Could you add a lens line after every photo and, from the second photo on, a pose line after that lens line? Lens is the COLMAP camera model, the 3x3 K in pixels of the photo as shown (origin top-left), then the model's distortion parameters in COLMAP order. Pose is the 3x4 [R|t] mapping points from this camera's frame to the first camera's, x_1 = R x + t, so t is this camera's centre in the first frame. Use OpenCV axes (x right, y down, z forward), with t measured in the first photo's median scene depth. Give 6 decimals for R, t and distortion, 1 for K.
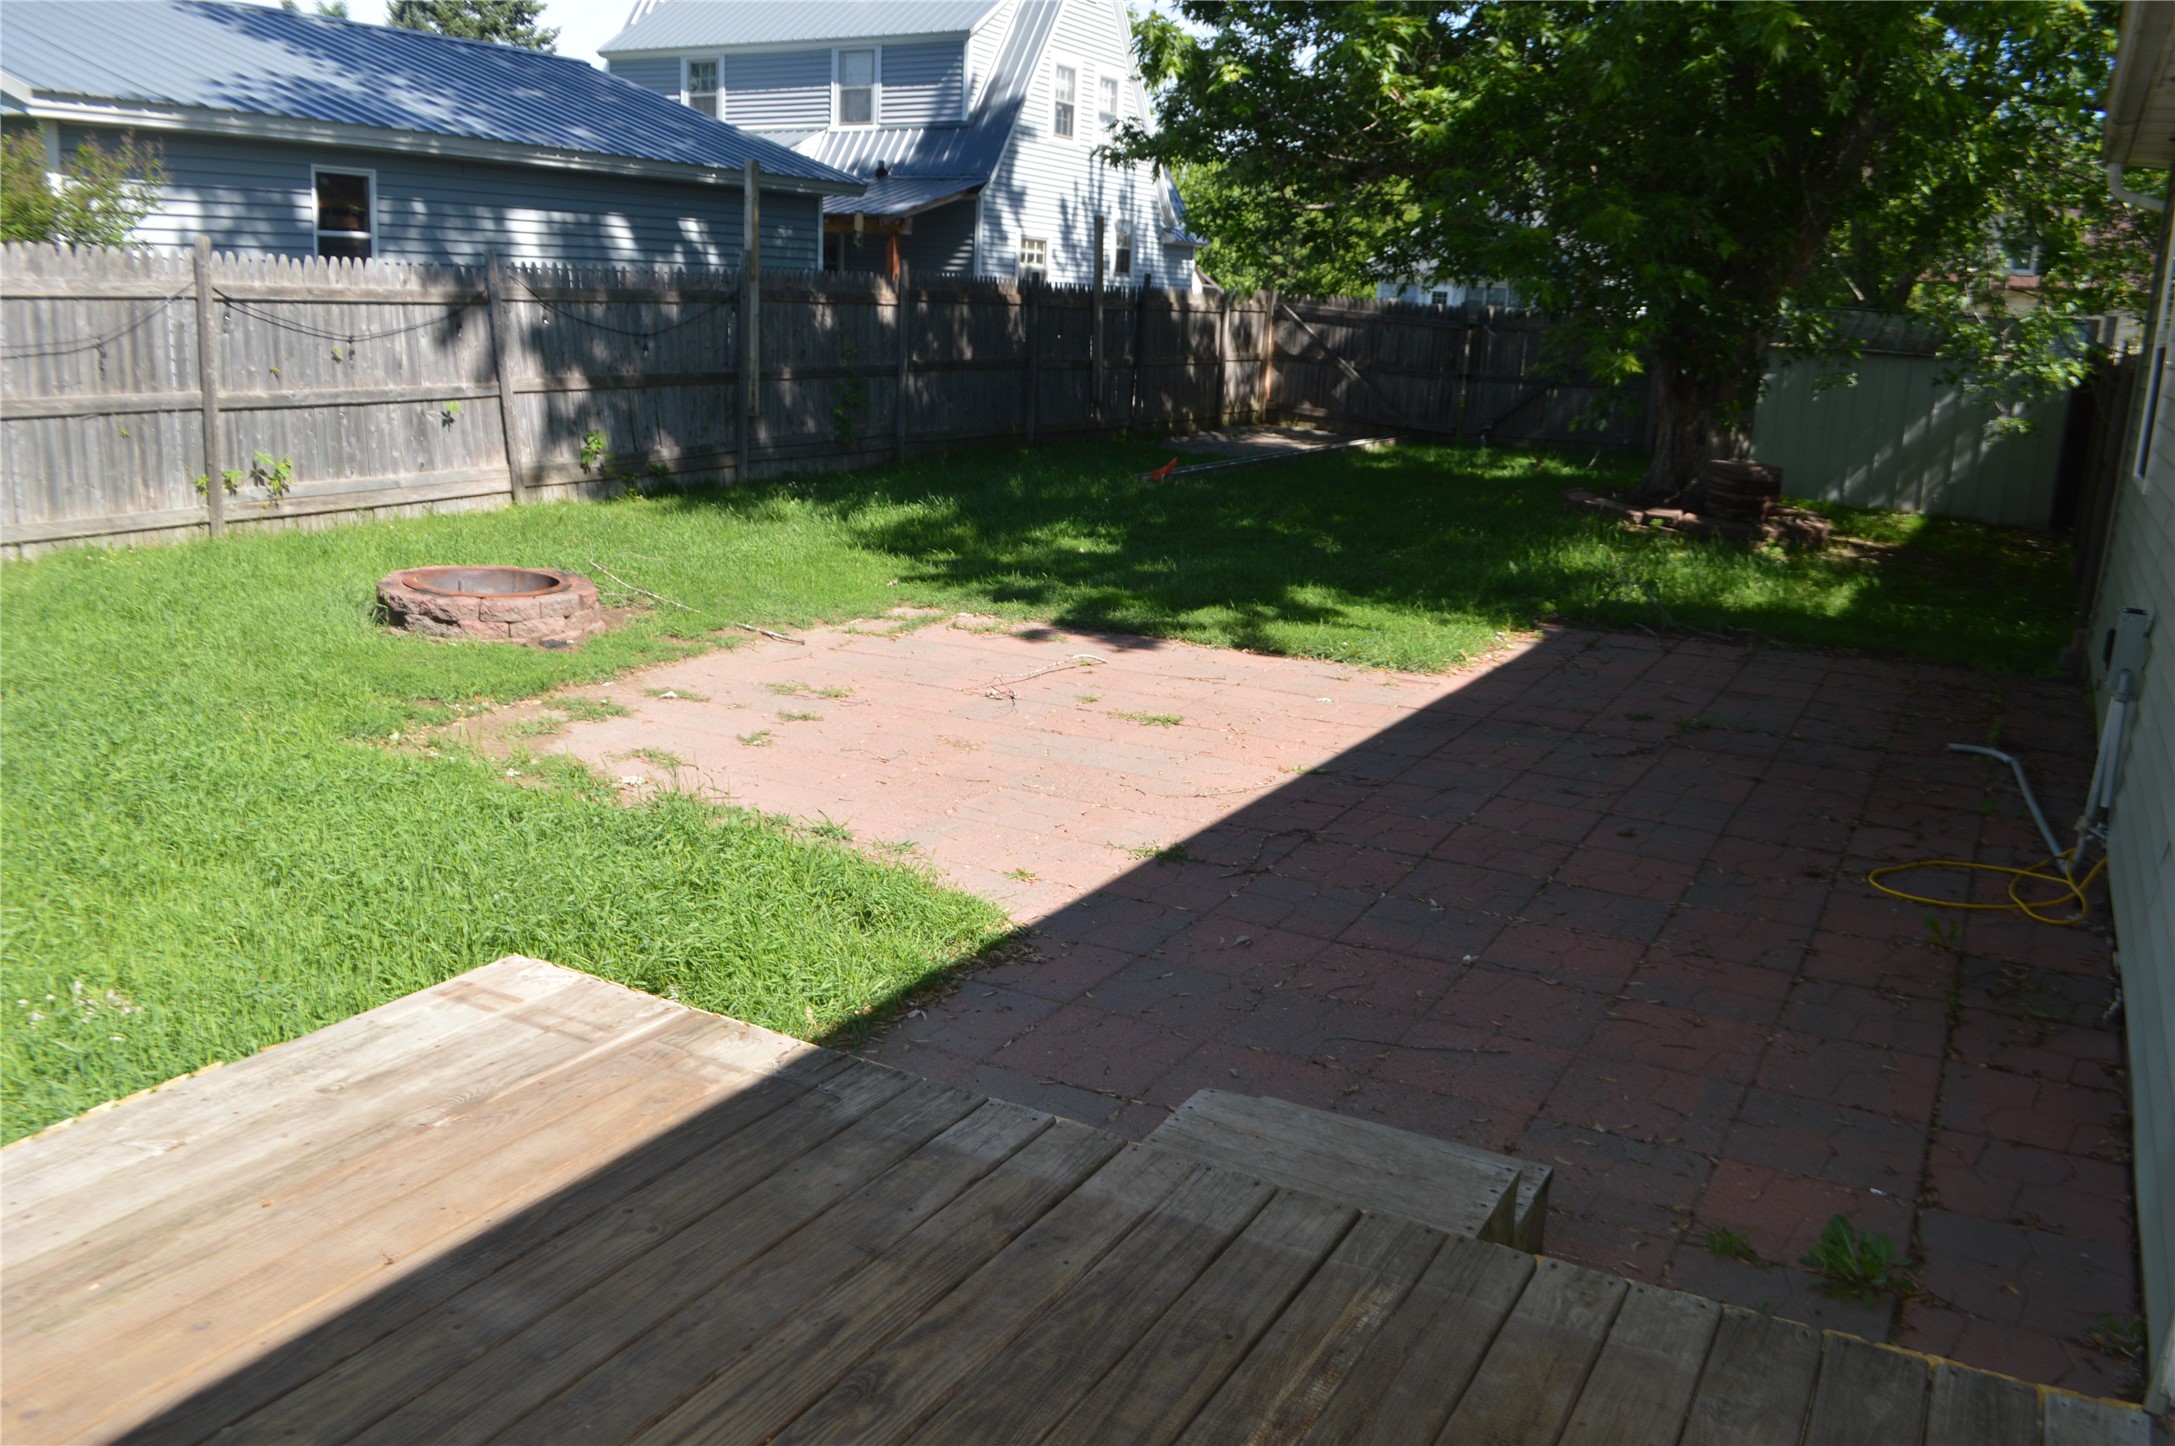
lens RADIAL K [[1739.6, 0, 1087.5], [0, 1739.6, 723.0], [0, 0, 1]] dist [-0.044660, -0.062467]
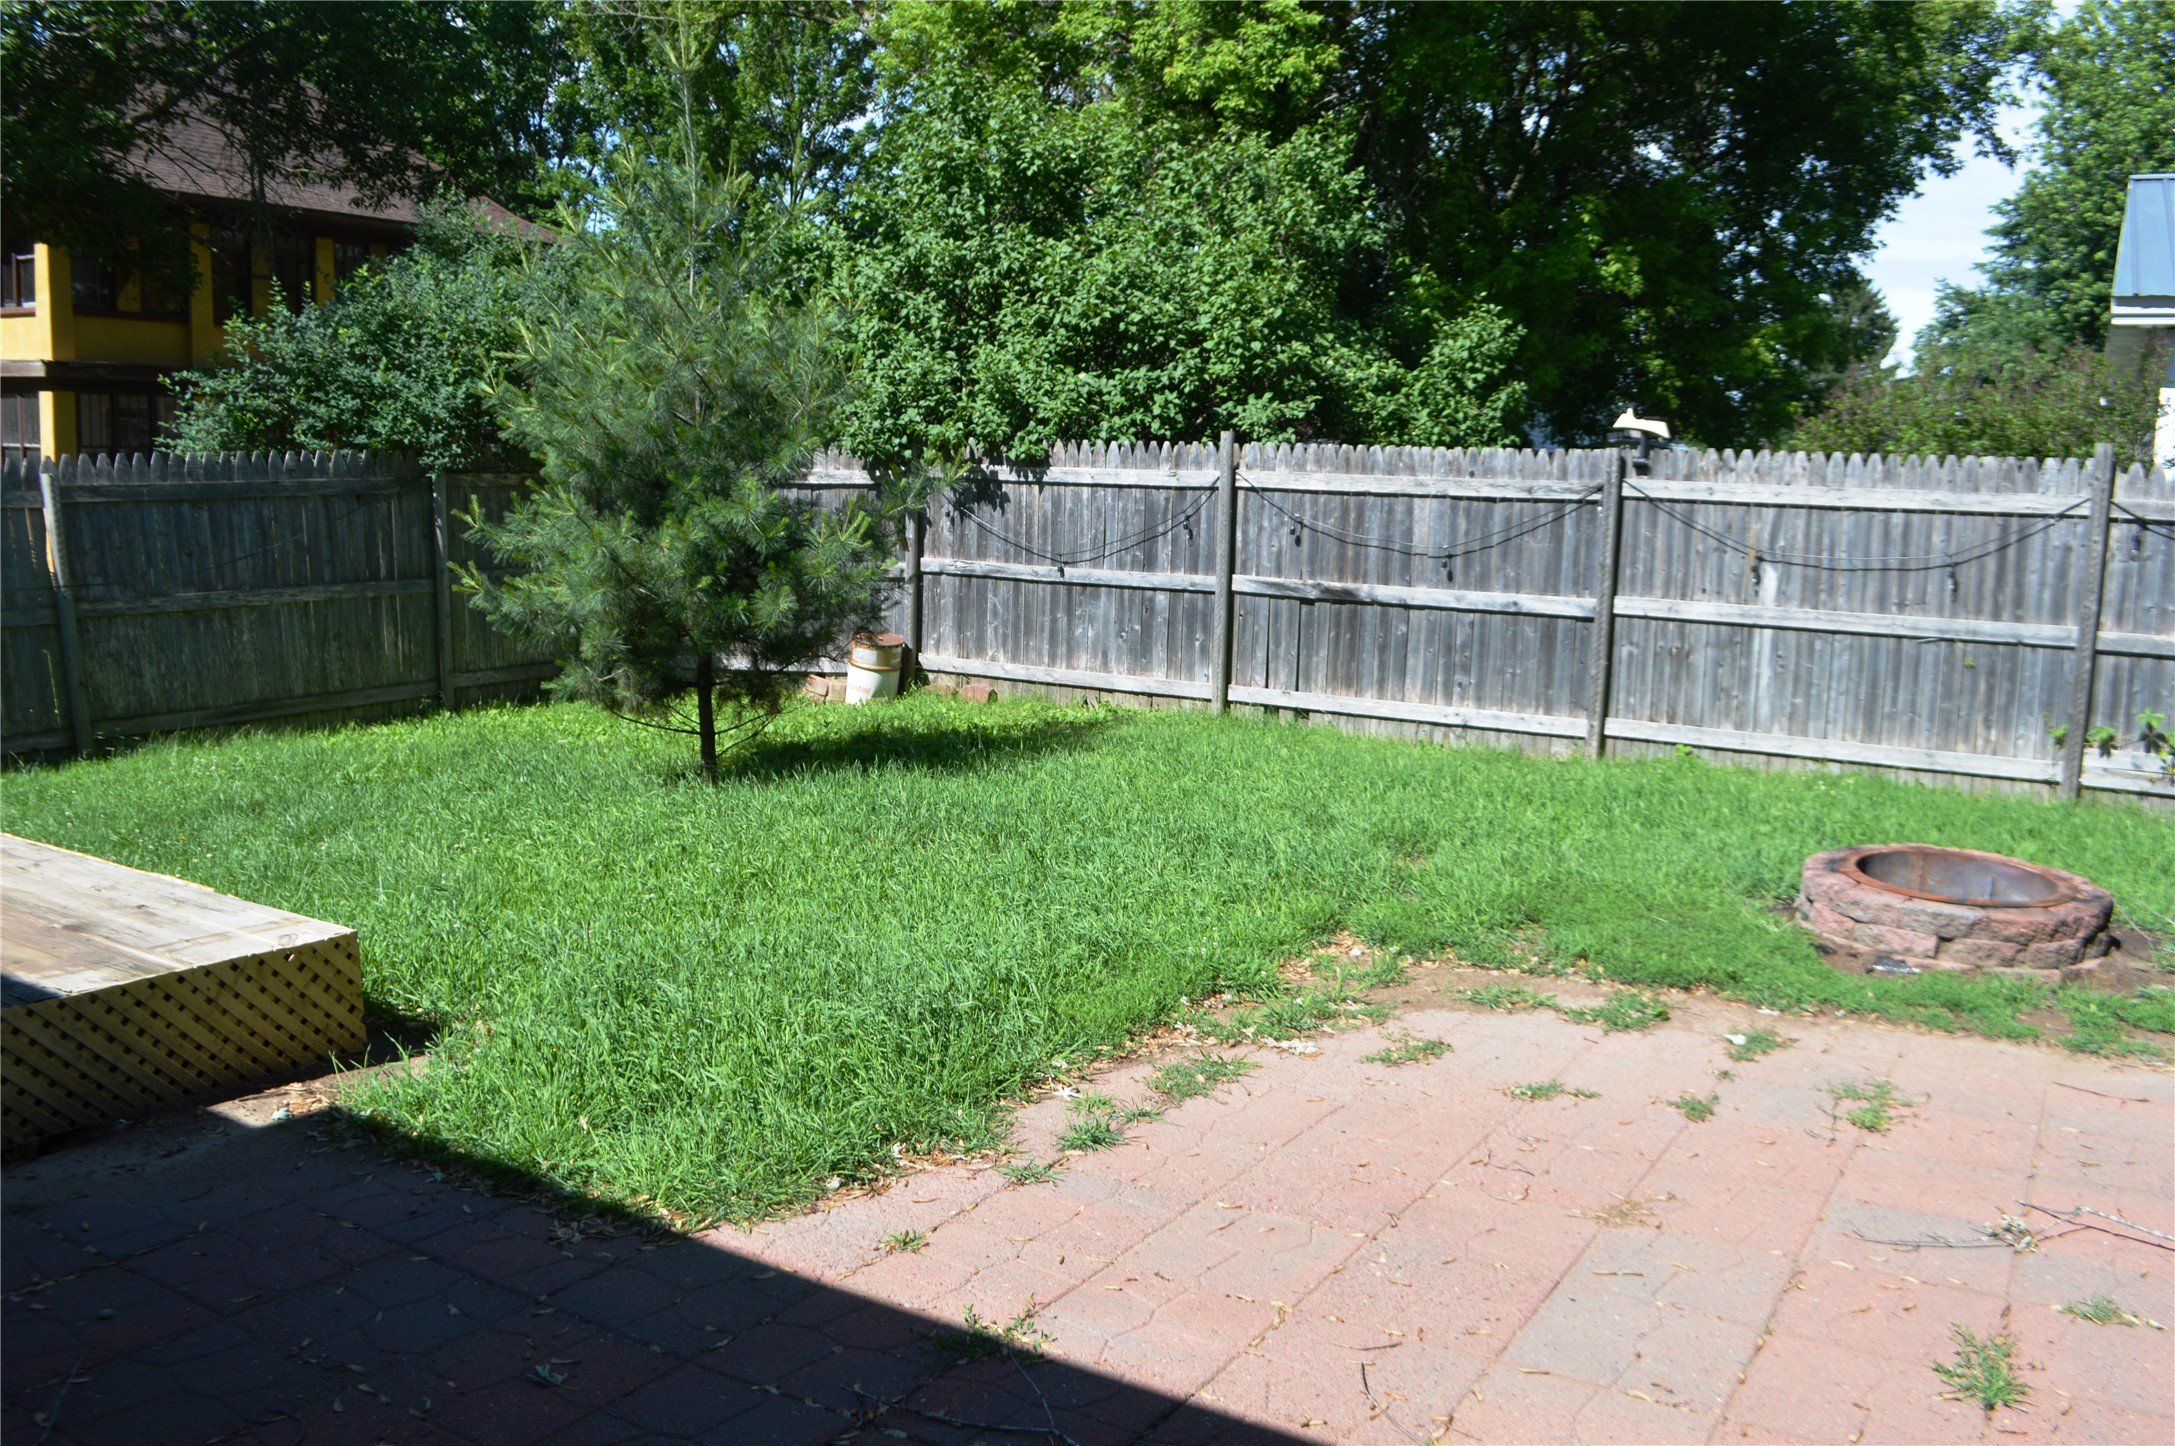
lens RADIAL K [[1739.6, 0, 1087.5], [0, 1739.6, 723.0], [0, 0, 1]] dist [-0.044660, -0.062467]
pose [[-0.037166, 0.090241, -0.995226, 0.354945], [-0.263329, 0.959831, 0.096866, -0.109946], [0.963990, 0.265672, -0.011910, 0.595883]]
